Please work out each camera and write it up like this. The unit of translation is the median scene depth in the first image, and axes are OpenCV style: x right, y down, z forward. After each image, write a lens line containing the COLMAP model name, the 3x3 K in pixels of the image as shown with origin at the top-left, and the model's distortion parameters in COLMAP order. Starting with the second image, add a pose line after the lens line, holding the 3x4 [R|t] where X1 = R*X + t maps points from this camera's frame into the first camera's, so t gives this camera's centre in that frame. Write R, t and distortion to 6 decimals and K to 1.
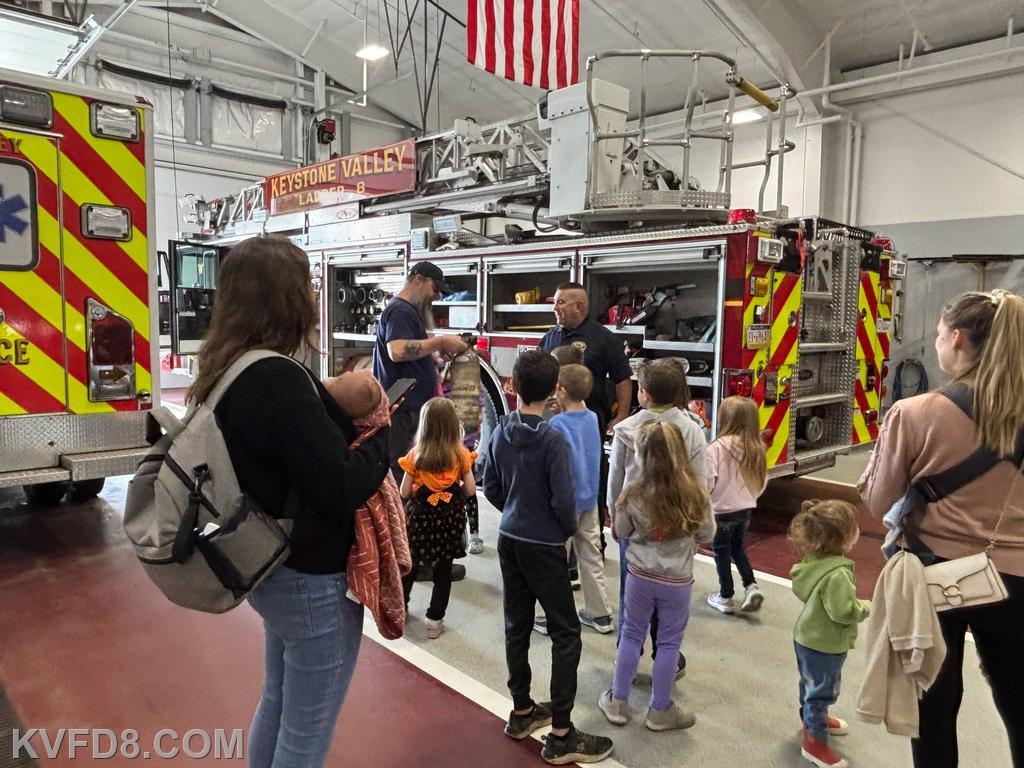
lens RADIAL K [[713.8, 0, 512.0], [0, 713.8, 384.0], [0, 0, 1]] dist [0.025969, -0.040566]
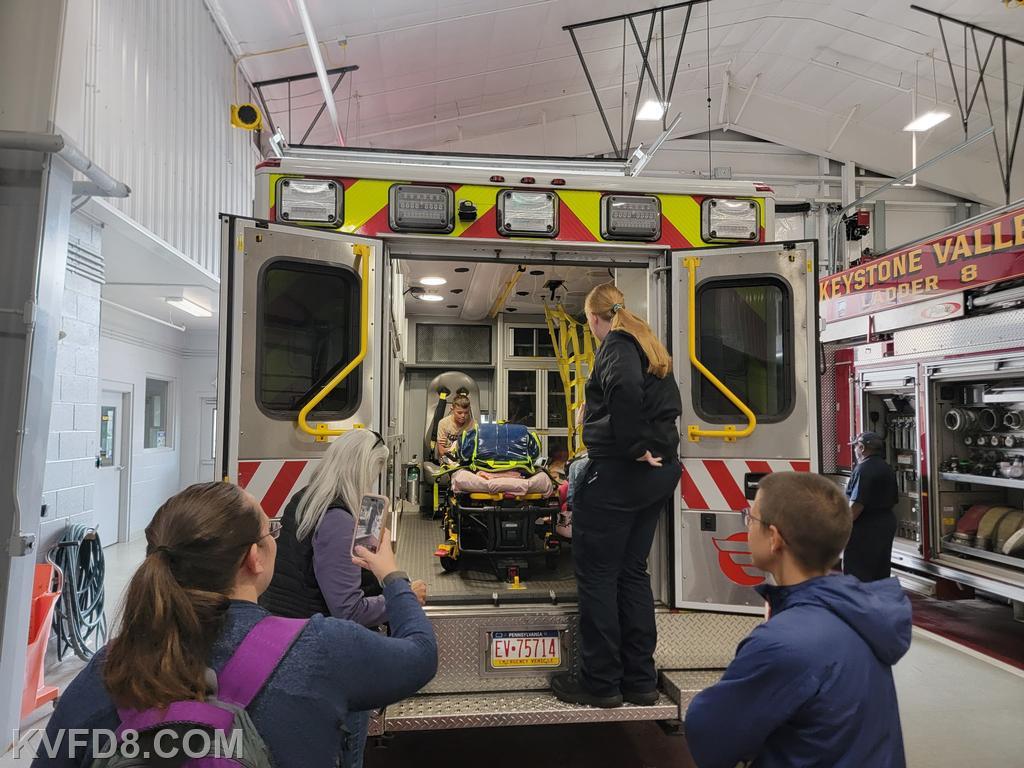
lens RADIAL K [[713.8, 0, 512.0], [0, 713.8, 384.0], [0, 0, 1]] dist [0.025969, -0.040566]
pose [[0.798018, -0.055765, -0.600048, -0.103107], [-0.037848, 0.989106, -0.142257, -0.026457], [0.601444, 0.136234, 0.787213, 0.104202]]
